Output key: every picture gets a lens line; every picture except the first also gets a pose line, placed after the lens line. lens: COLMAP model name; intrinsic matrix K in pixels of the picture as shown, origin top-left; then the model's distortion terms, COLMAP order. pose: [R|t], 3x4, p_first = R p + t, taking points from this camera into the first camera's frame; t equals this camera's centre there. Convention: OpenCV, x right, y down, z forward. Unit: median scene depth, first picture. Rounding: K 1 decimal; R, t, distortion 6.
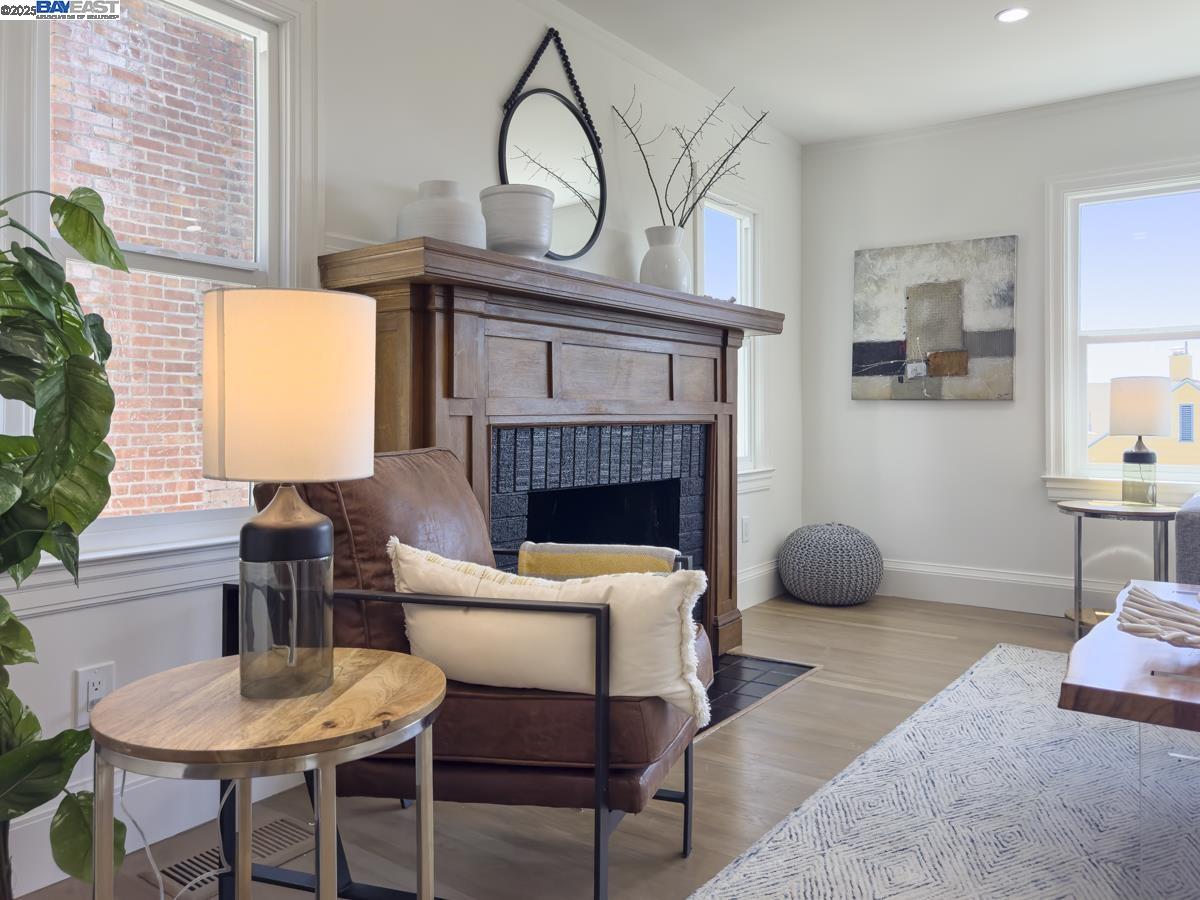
lens RADIAL K [[904.6, 0, 619.4], [0, 904.6, 404.6], [0, 0, 1]] dist [0.003021, 0.011927]
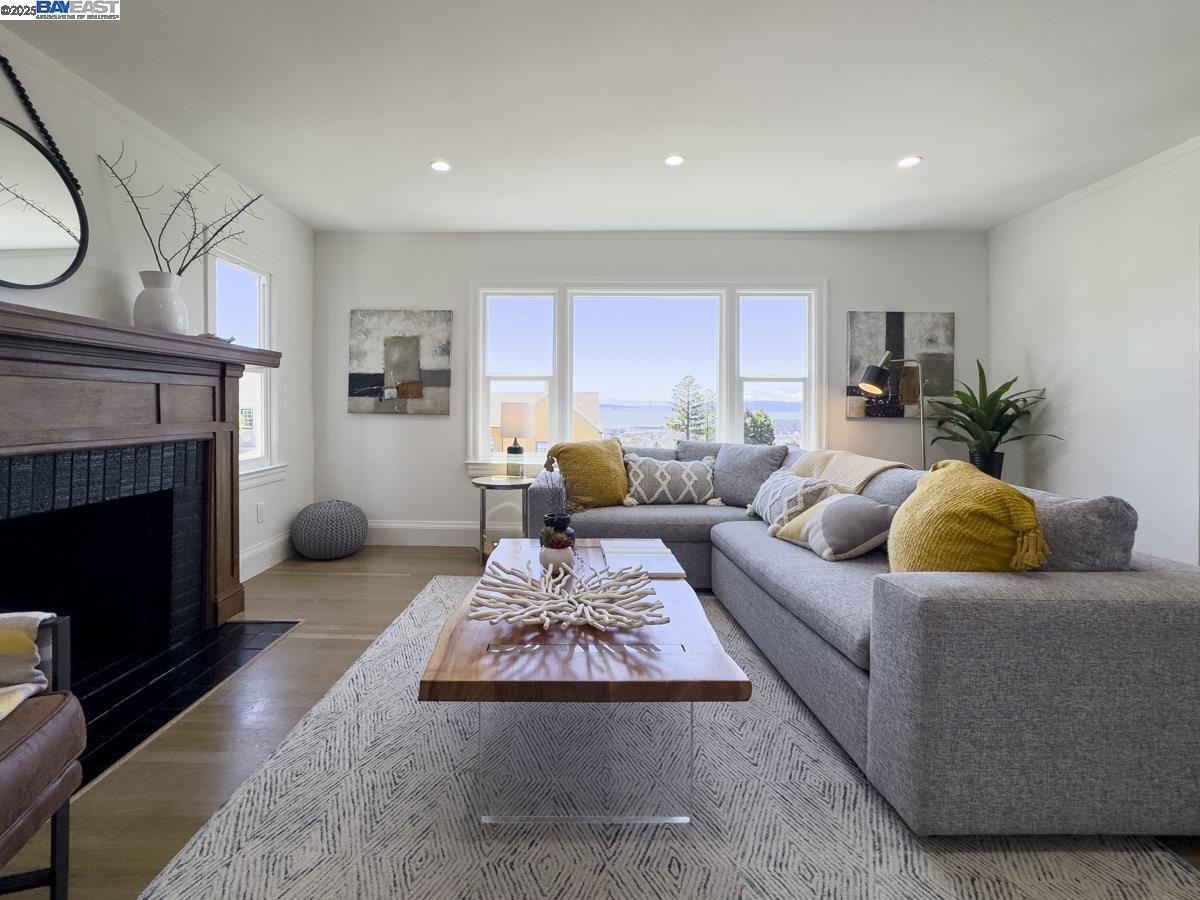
lens RADIAL K [[504.2, 0, 589.5], [0, 504.2, 444.7], [0, 0, 1]] dist [0.001579, 0.000957]
pose [[0.810889, -0.052384, 0.582850, 0.114978], [0.001365, 0.996152, 0.087631, -0.030721], [-0.585198, -0.070263, 0.807841, 0.129161]]
